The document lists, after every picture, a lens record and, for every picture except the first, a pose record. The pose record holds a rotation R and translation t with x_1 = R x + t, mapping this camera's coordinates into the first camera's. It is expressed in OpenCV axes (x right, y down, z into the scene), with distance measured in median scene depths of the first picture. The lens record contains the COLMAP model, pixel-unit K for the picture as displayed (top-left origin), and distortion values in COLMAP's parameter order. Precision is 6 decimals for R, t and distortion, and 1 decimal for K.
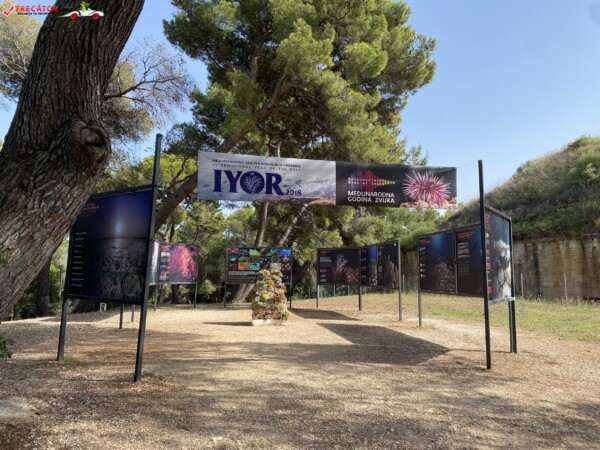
lens RADIAL K [[451.2, 0, 299.9], [0, 451.2, 216.5], [0, 0, 1]] dist [0.072924, -0.117181]
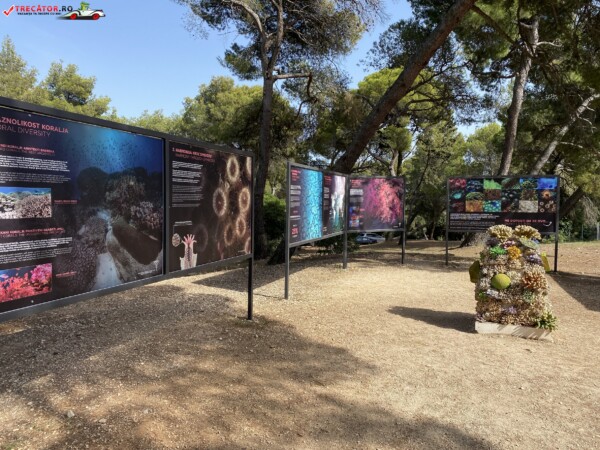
lens RADIAL K [[451.2, 0, 299.9], [0, 451.2, 216.5], [0, 0, 1]] dist [0.072924, -0.117181]
pose [[0.865560, 0.007836, -0.500743, -0.010977], [0.071677, 0.987645, 0.139352, 0.012990], [0.495649, -0.156510, 0.854305, 0.285721]]
